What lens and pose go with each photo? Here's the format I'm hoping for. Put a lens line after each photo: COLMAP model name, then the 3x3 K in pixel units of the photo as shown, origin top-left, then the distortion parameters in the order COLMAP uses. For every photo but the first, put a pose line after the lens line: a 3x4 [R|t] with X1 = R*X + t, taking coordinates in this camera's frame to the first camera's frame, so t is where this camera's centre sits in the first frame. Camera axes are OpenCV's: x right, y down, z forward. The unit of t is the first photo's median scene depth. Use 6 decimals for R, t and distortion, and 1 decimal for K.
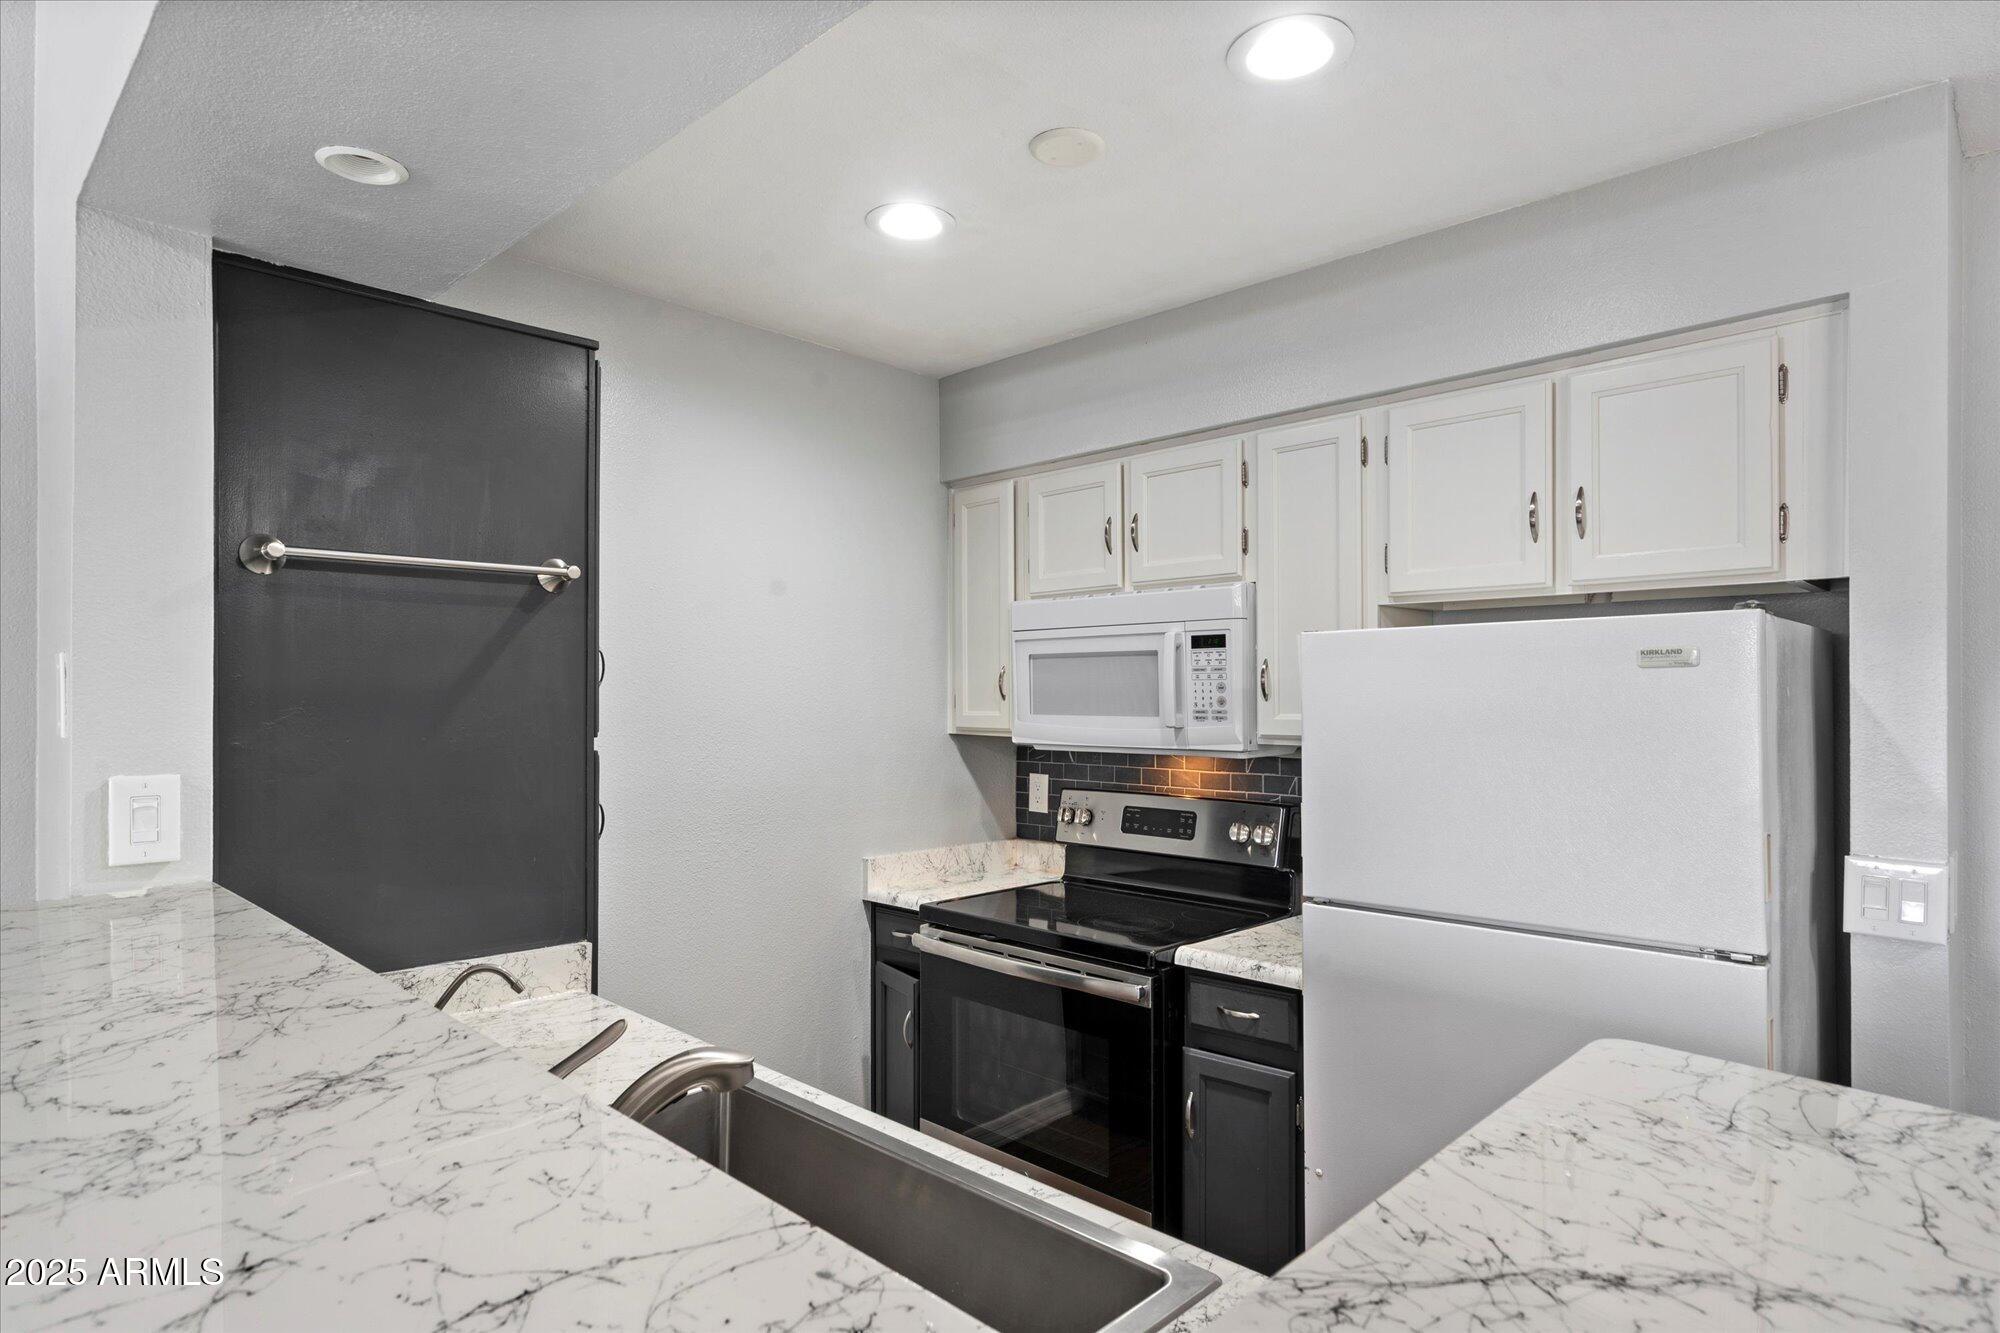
lens RADIAL K [[1067.4, 0, 1013.3], [0, 1067.4, 684.0], [0, 0, 1]] dist [0.005553, 0.000981]
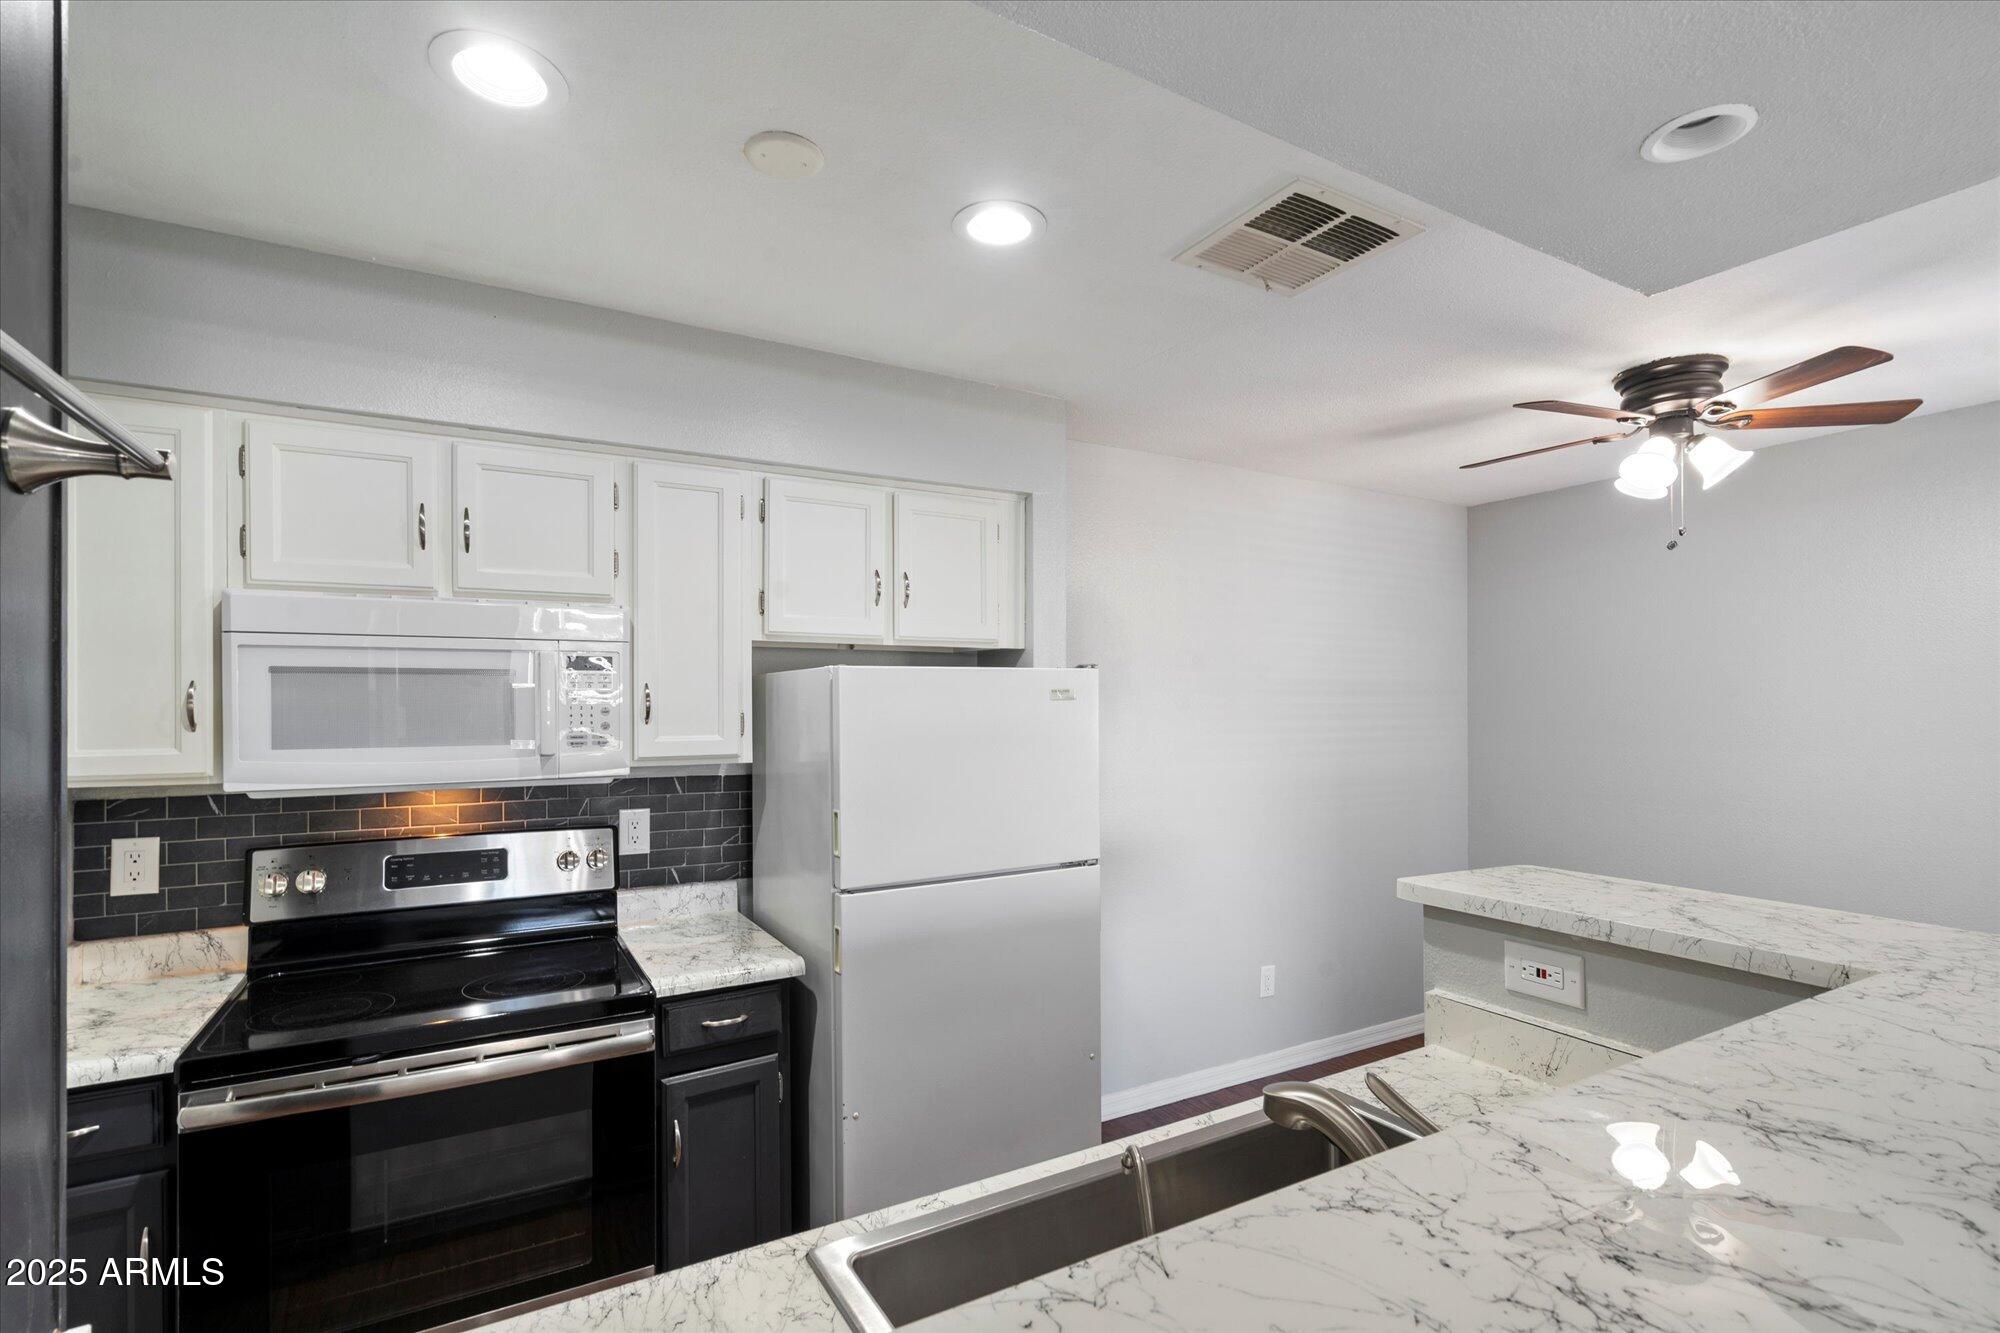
lens RADIAL K [[902.6, 0, 982.6], [0, 902.6, 698.7], [0, 0, 1]] dist [-0.001621, 0.001468]
pose [[0.306760, 0.004749, 0.951775, -0.474540], [-0.005409, 0.999980, -0.003247, -0.007337], [-0.951772, -0.004152, 0.306779, 0.412112]]
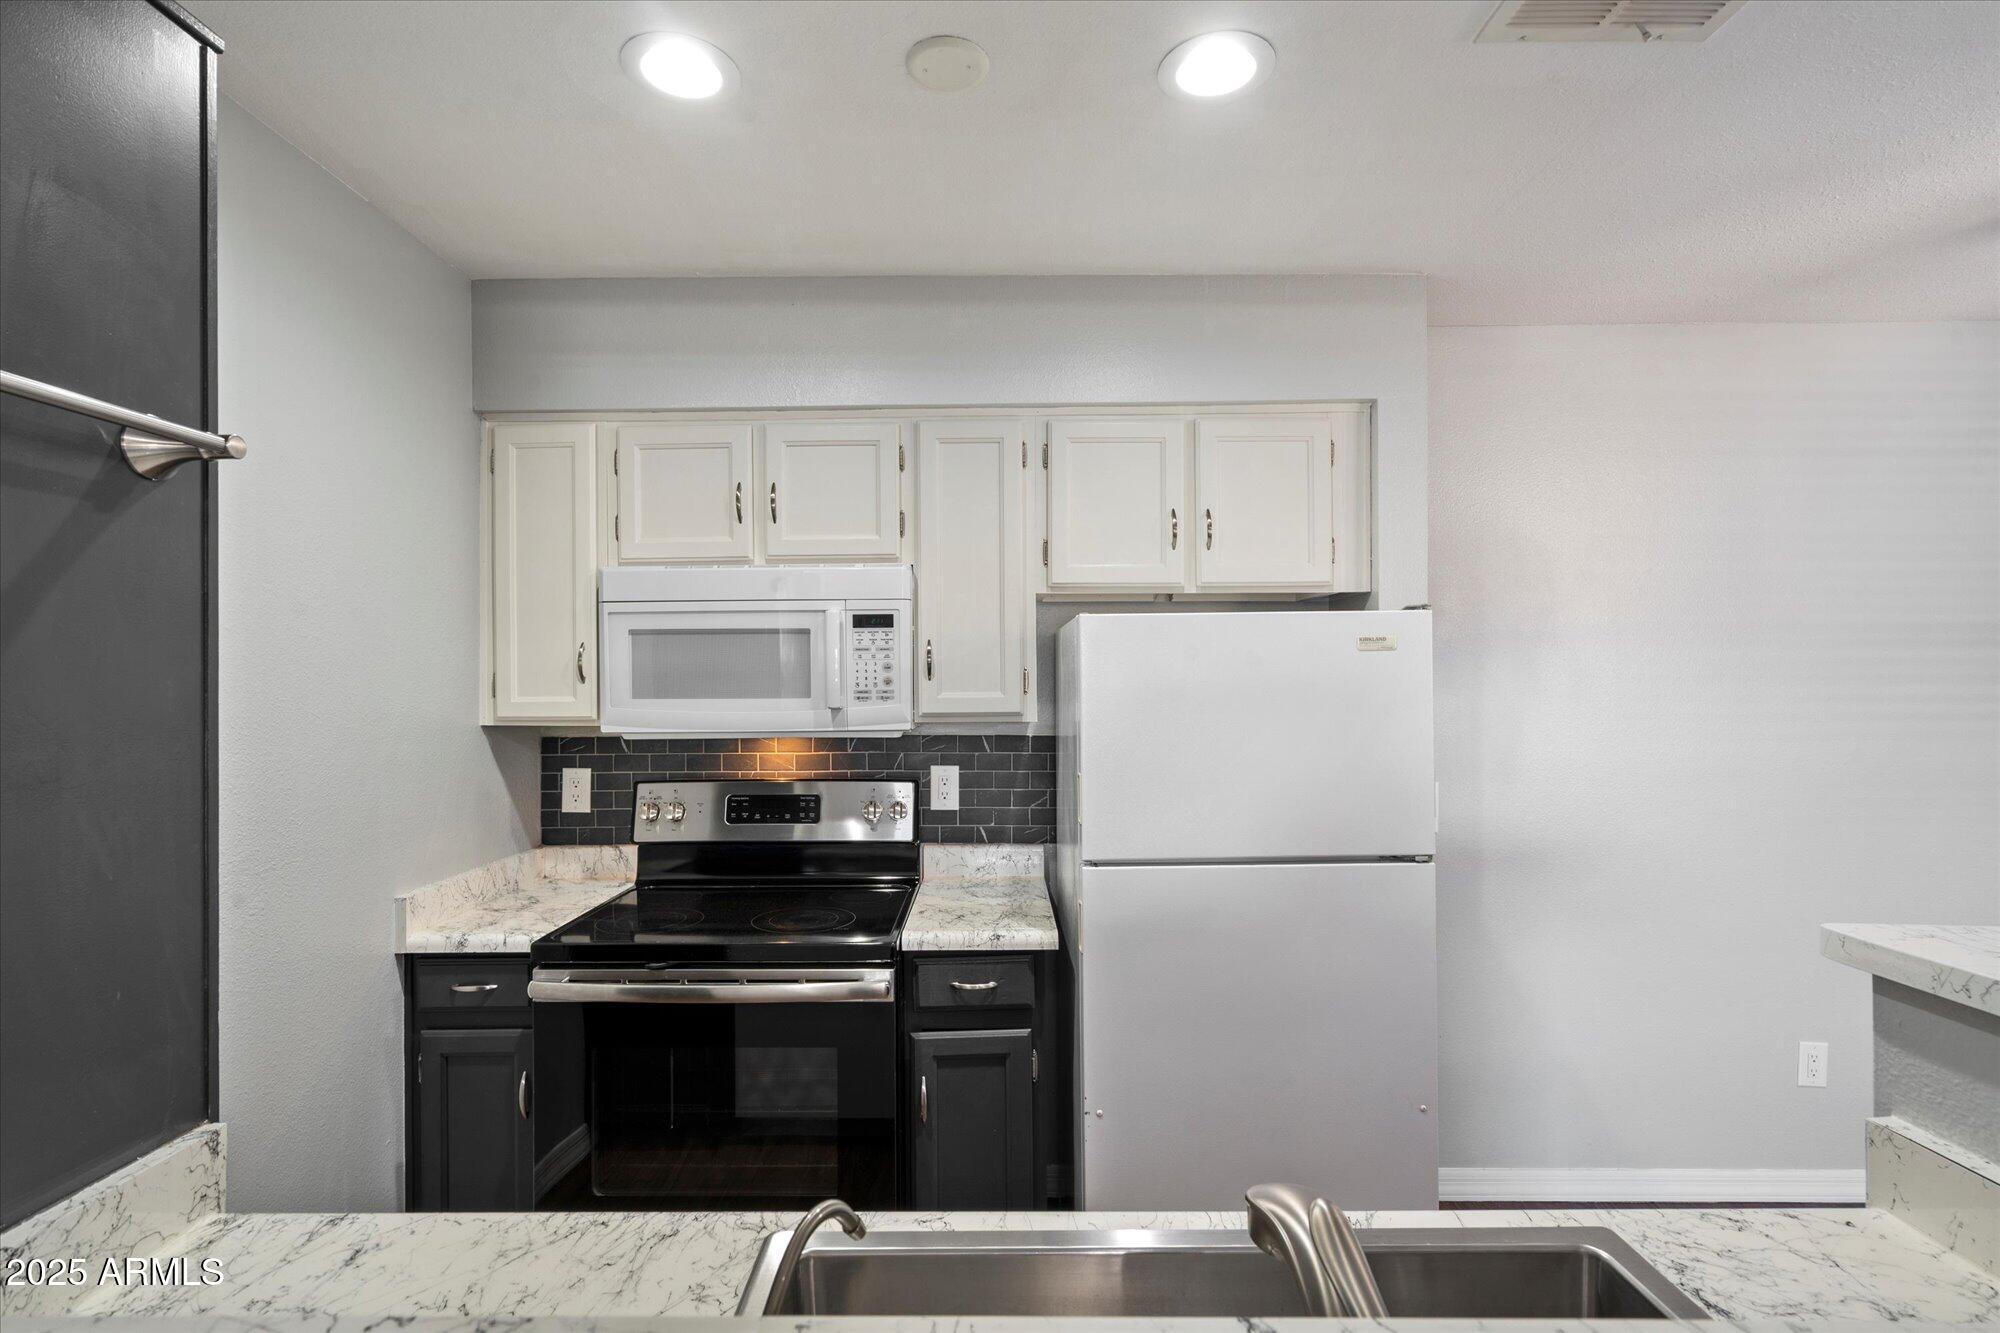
lens RADIAL K [[936.9, 0, 991.4], [0, 936.9, 673.0], [0, 0, 1]] dist [-0.001136, 0.003673]
pose [[0.733890, -0.000888, 0.679268, -0.325967], [-0.000884, 0.999997, 0.002263, 0.006365], [-0.679268, -0.002262, 0.733887, 0.281817]]
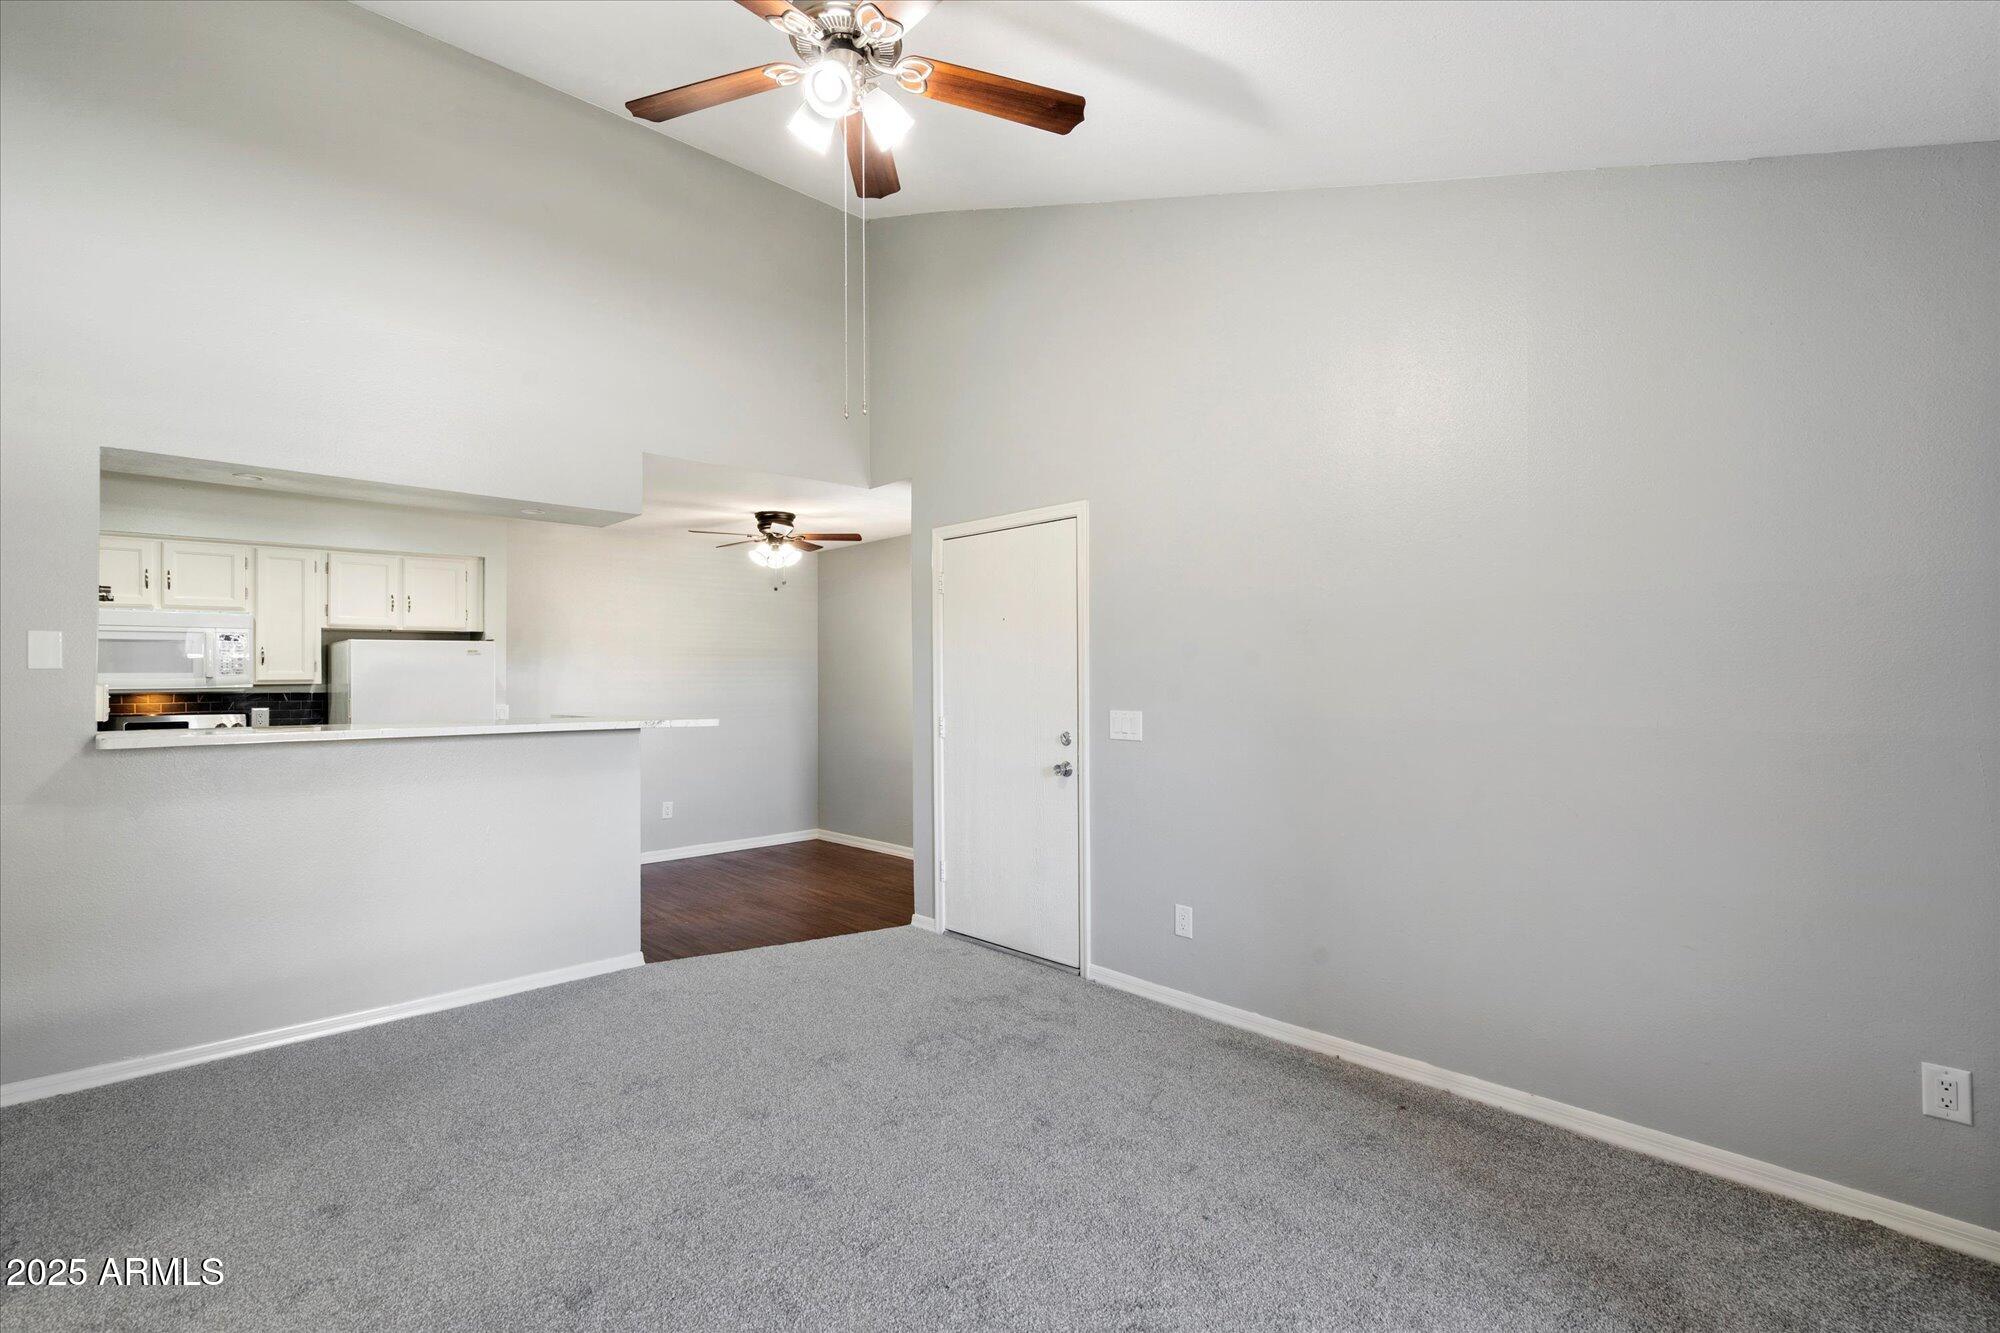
lens RADIAL K [[936.9, 0, 1004.9], [0, 936.9, 666.1], [0, 0, 1]] dist [-0.001136, 0.003673]
pose [[0.067785, 0.013777, 0.997605, -1.623182], [0.000113, 0.999905, -0.013816, 0.045031], [-0.997700, 0.001049, 0.067776, -0.716084]]
